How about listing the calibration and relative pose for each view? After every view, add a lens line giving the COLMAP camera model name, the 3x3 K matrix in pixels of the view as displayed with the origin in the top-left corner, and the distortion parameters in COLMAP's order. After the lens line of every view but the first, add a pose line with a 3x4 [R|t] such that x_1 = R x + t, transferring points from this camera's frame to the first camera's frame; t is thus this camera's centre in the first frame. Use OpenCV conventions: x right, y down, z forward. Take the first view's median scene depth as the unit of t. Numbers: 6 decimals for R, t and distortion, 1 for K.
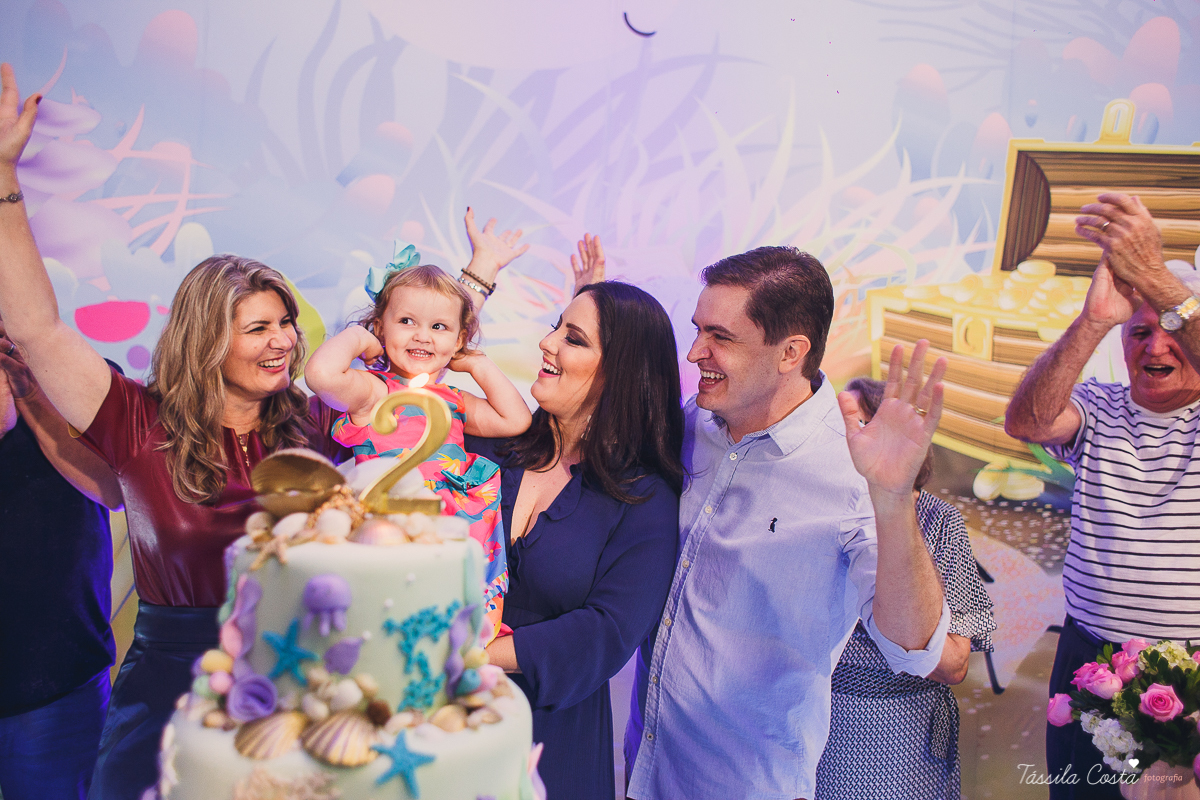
lens RADIAL K [[948.4, 0, 597.4], [0, 948.4, 409.7], [0, 0, 1]] dist [-0.094739, 0.121630]
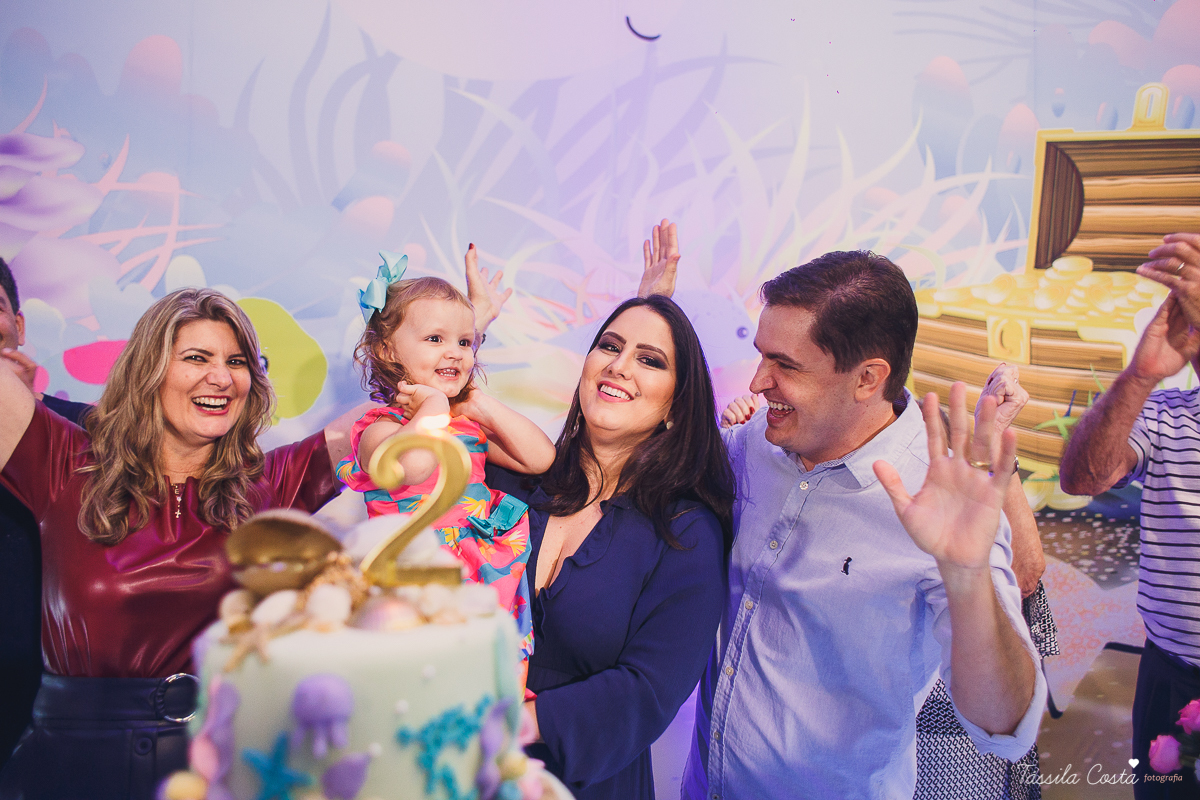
lens RADIAL K [[948.4, 0, 597.4], [0, 948.4, 409.7], [0, 0, 1]] dist [-0.094739, 0.121630]
pose [[0.999070, -0.042420, -0.007730, -0.010563], [0.042242, 0.998868, -0.021853, -0.004120], [0.008648, 0.021506, 0.999731, 0.053392]]
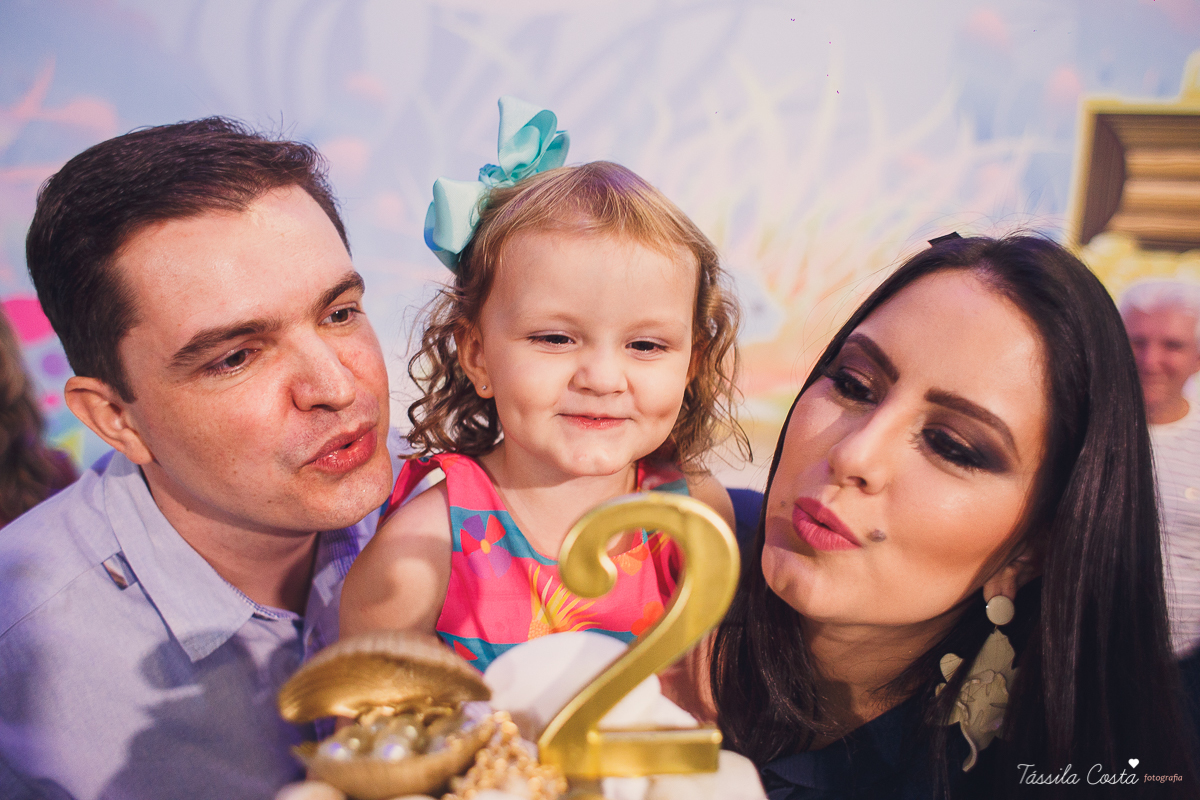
lens RADIAL K [[922.4, 0, 598.4], [0, 922.4, 419.5], [0, 0, 1]] dist [-0.101069, 0.096718]
pose [[0.998690, -0.018697, 0.047634, -0.054597], [0.017511, 0.999529, 0.025185, -0.018961], [-0.048082, -0.024318, 0.998547, 0.181041]]
